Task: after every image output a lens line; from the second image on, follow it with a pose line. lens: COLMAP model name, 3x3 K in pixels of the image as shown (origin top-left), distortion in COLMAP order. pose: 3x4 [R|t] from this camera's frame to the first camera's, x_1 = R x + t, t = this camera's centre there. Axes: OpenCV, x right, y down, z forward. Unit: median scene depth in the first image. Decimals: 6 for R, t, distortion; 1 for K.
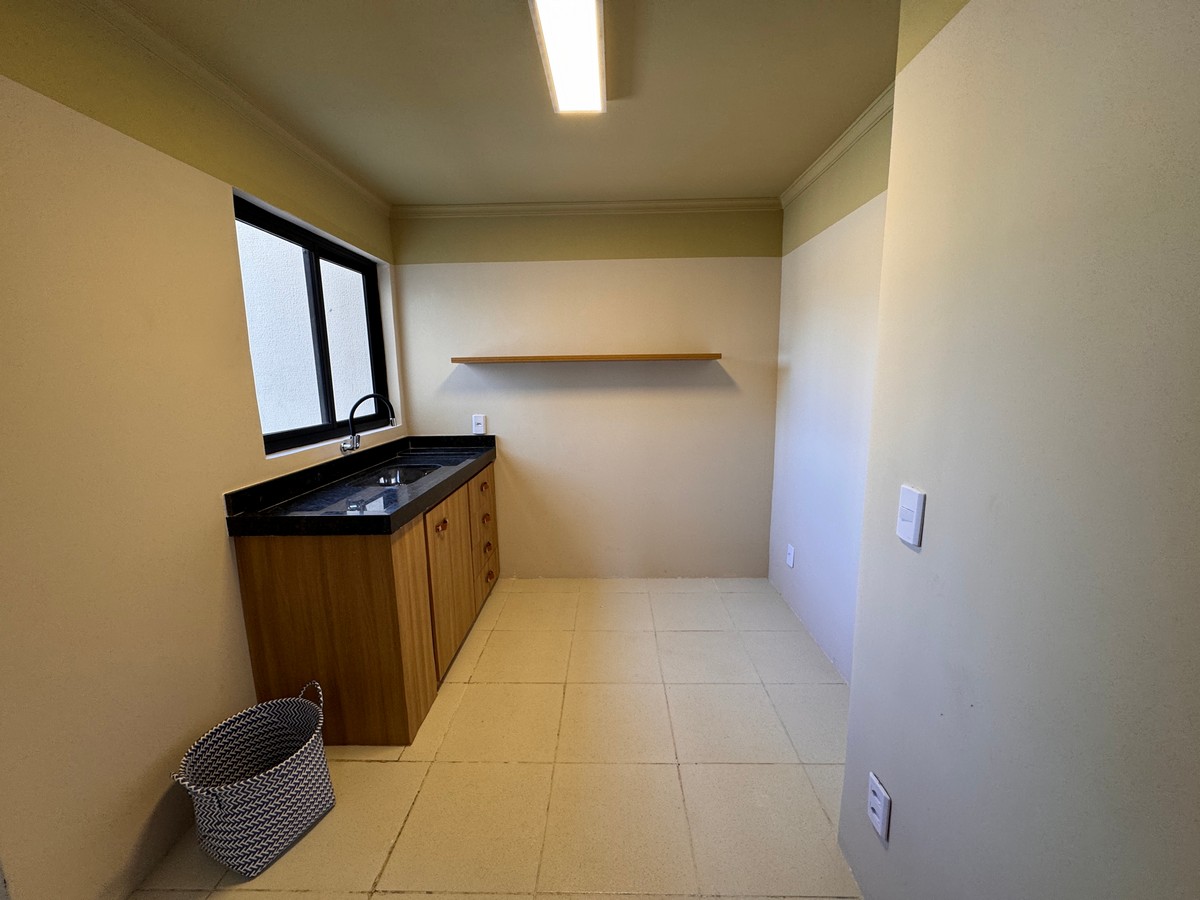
lens RADIAL K [[479.2, 0, 598.2], [0, 479.2, 450.0], [0, 0, 1]] dist [-0.002616, -0.000108]
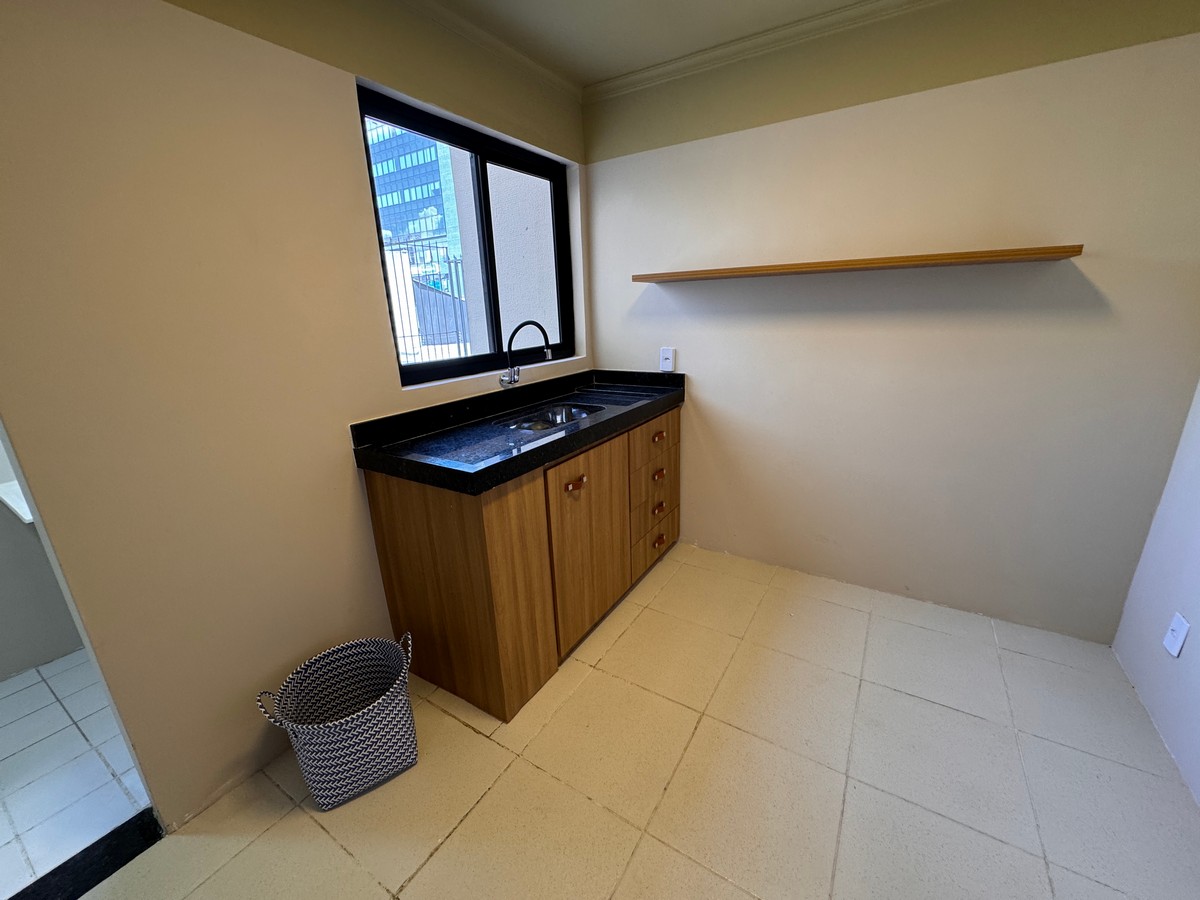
lens RADIAL K [[479.2, 0, 598.2], [0, 479.2, 450.0], [0, 0, 1]] dist [-0.002616, -0.000108]
pose [[0.860088, 0.133455, -0.492381, 0.096935], [-0.061889, 0.985344, 0.158959, -0.030537], [0.506378, -0.106245, 0.855741, 0.285460]]
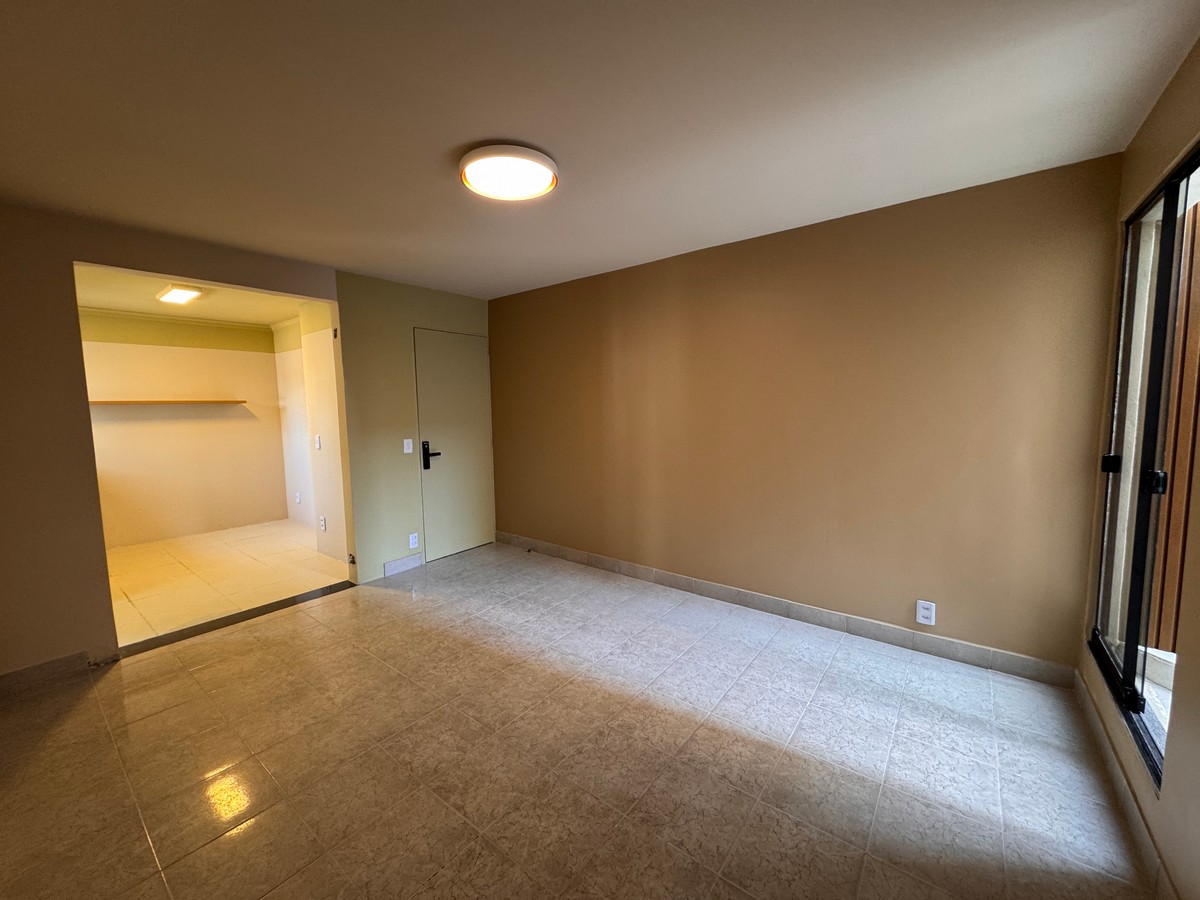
lens RADIAL K [[478.9, 0, 602.1], [0, 478.9, 448.6], [0, 0, 1]] dist [-0.004858, -0.000191]
pose [[0.593135, -0.069858, 0.802066, -0.539678], [0.139798, 0.990031, -0.017153, 0.269638], [-0.792873, 0.122302, 0.596989, -1.523652]]
